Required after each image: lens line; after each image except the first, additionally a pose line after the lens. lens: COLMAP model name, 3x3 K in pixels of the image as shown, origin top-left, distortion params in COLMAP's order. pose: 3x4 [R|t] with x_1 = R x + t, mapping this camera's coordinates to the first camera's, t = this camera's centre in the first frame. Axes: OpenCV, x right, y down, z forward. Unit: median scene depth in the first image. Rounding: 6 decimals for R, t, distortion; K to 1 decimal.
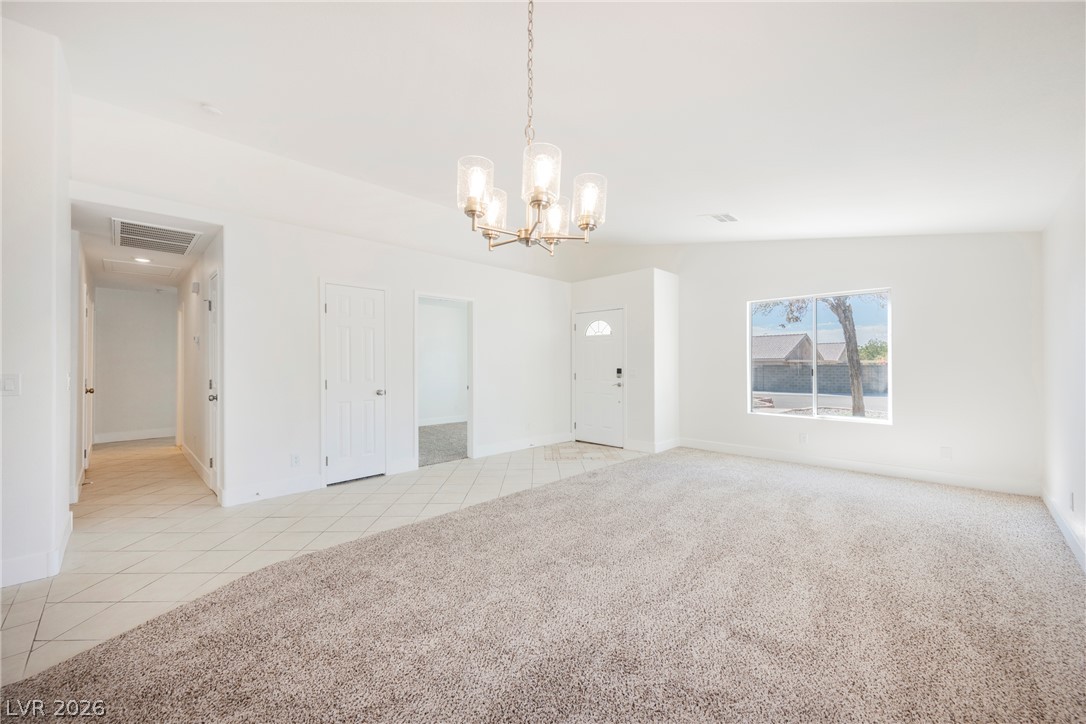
lens RADIAL K [[426.4, 0, 543.0], [0, 426.4, 362.0], [0, 0, 1]] dist [-0.000475, -0.000041]
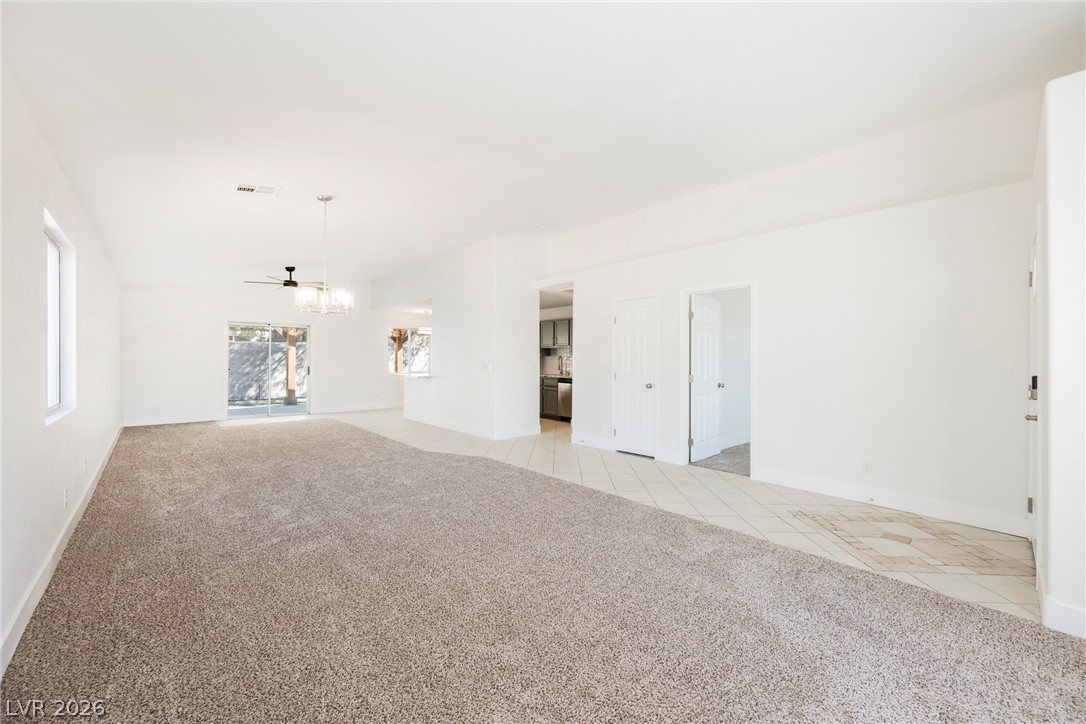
lens RADIAL K [[426.4, 0, 543.0], [0, 426.4, 362.0], [0, 0, 1]] dist [-0.000475, -0.000041]
pose [[-0.064383, 0.003373, -0.997920, 0.661515], [0.001570, 0.999993, 0.003279, 0.002230], [0.997924, -0.001355, -0.064388, 0.660507]]
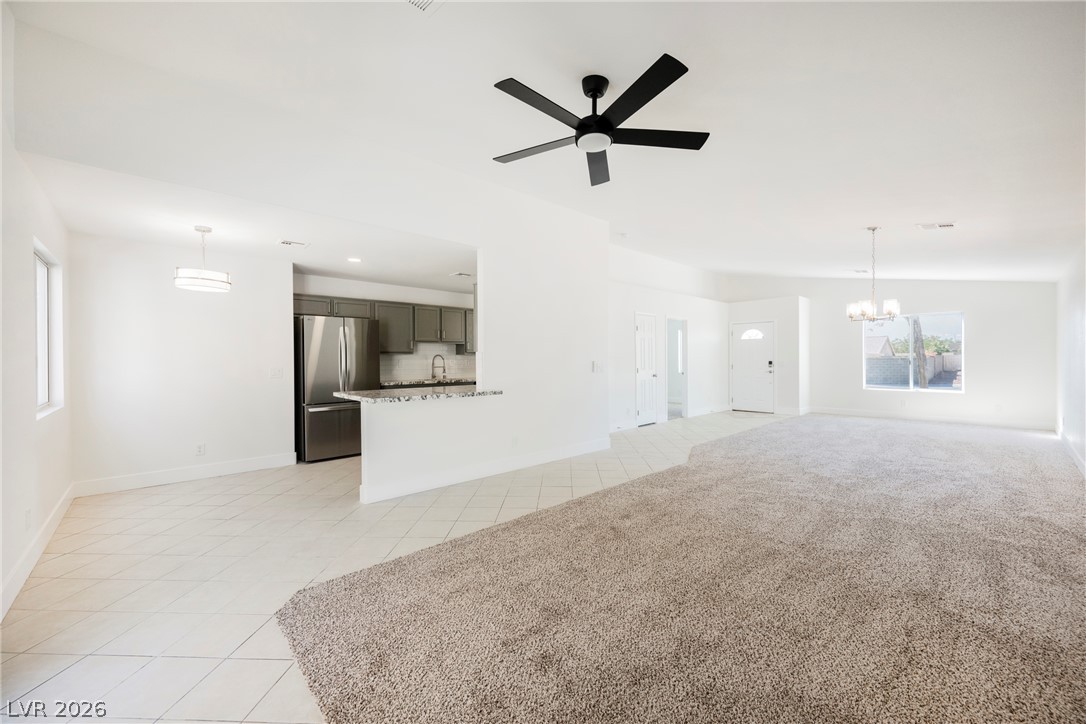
lens RADIAL K [[426.4, 0, 543.0], [0, 426.4, 362.0], [0, 0, 1]] dist [-0.000475, -0.000041]
pose [[0.998922, -0.006691, -0.045946, -0.630664], [0.007285, 0.999892, 0.012779, -0.007629], [0.045856, -0.013100, 0.998862, -0.623107]]
